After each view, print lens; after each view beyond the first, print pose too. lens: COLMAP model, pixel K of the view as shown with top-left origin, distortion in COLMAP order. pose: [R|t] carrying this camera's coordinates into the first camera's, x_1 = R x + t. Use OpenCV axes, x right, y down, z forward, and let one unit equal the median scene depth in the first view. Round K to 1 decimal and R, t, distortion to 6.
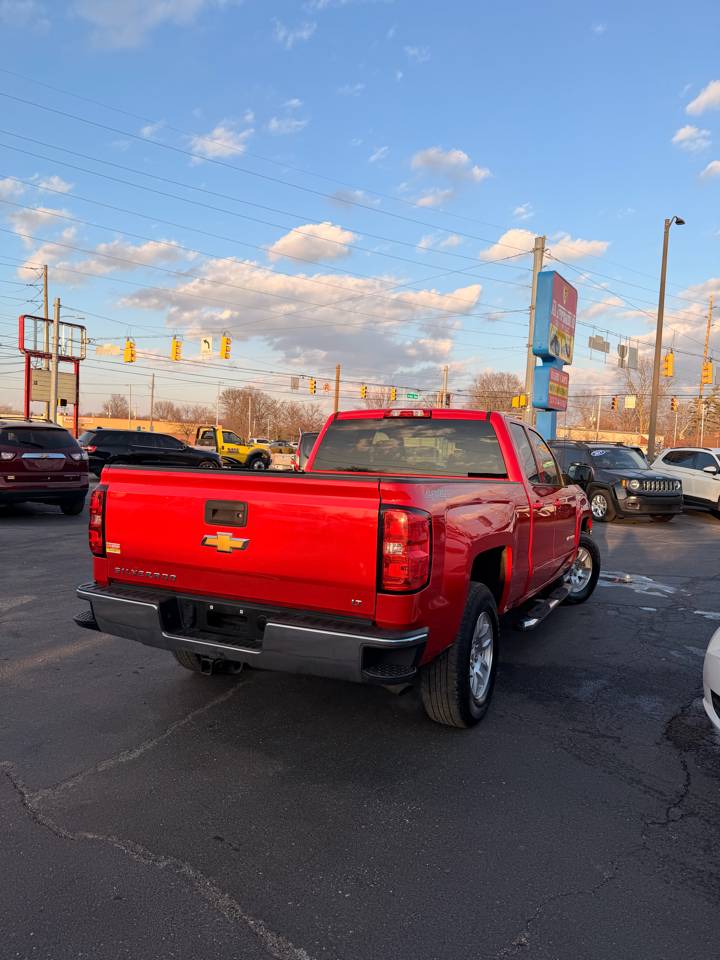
lens RADIAL K [[696.0, 0, 366.3], [0, 696.0, 483.3], [0, 0, 1]] dist [0.169401, -0.347602]
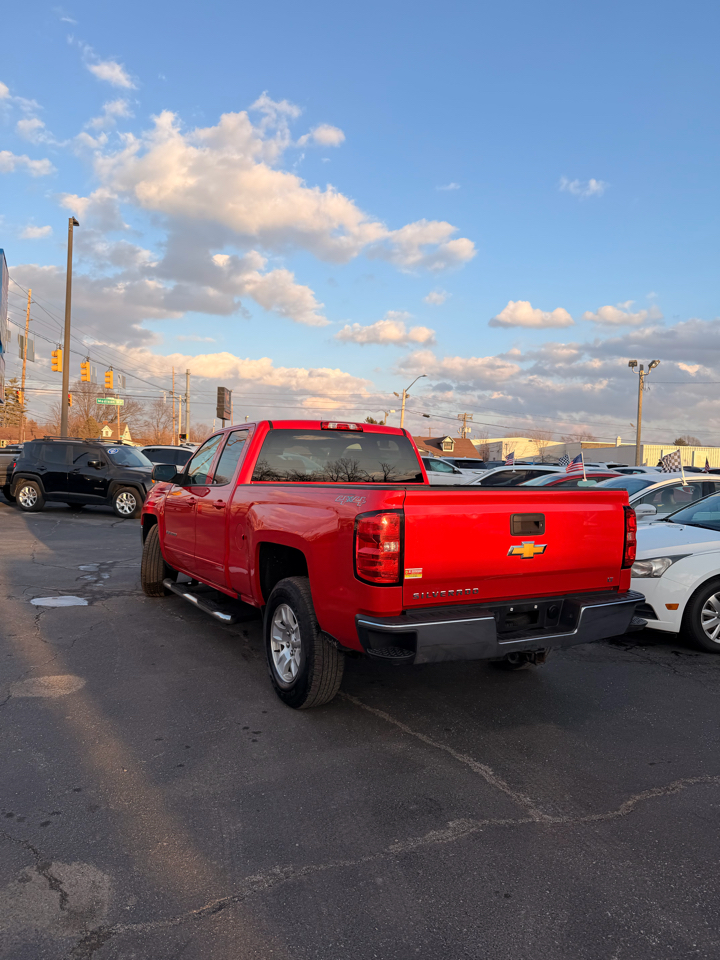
lens RADIAL K [[696.0, 0, 366.3], [0, 696.0, 483.3], [0, 0, 1]] dist [0.169401, -0.347602]
pose [[0.529461, -0.041530, 0.847317, -1.172311], [0.029326, 0.999100, 0.030645, -0.060258], [-0.847828, 0.008623, 0.530202, 0.547225]]
